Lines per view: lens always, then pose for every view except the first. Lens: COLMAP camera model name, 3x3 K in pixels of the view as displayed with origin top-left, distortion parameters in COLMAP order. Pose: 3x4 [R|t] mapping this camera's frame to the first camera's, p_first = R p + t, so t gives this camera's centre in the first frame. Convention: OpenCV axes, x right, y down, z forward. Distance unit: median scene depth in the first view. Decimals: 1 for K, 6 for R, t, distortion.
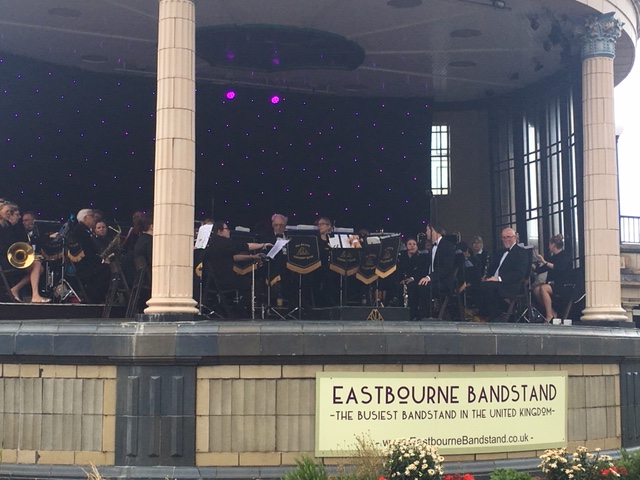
lens RADIAL K [[1078.8, 0, 317.6], [0, 1078.8, 237.3], [0, 0, 1]] dist [0.049117, 0.000000]
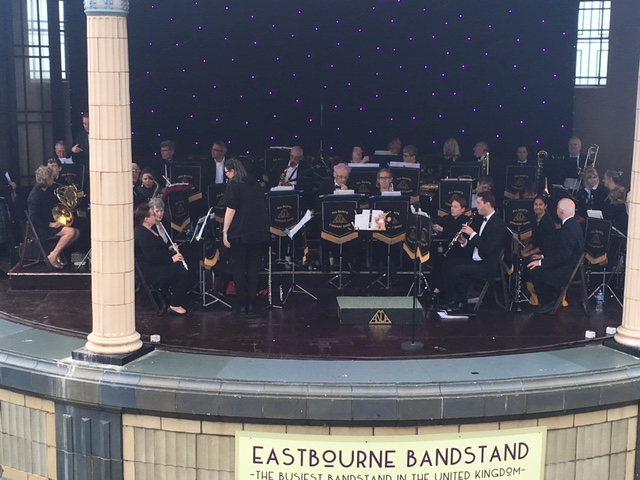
lens RADIAL K [[1093.2, 0, 326.8], [0, 1093.2, 256.3], [0, 0, 1]] dist [0.059207, 0.000000]
pose [[0.944232, 0.066539, -0.322489, 0.371429], [0.025824, 0.961390, 0.273976, -0.282916], [0.328268, -0.267025, 0.906056, 0.182687]]
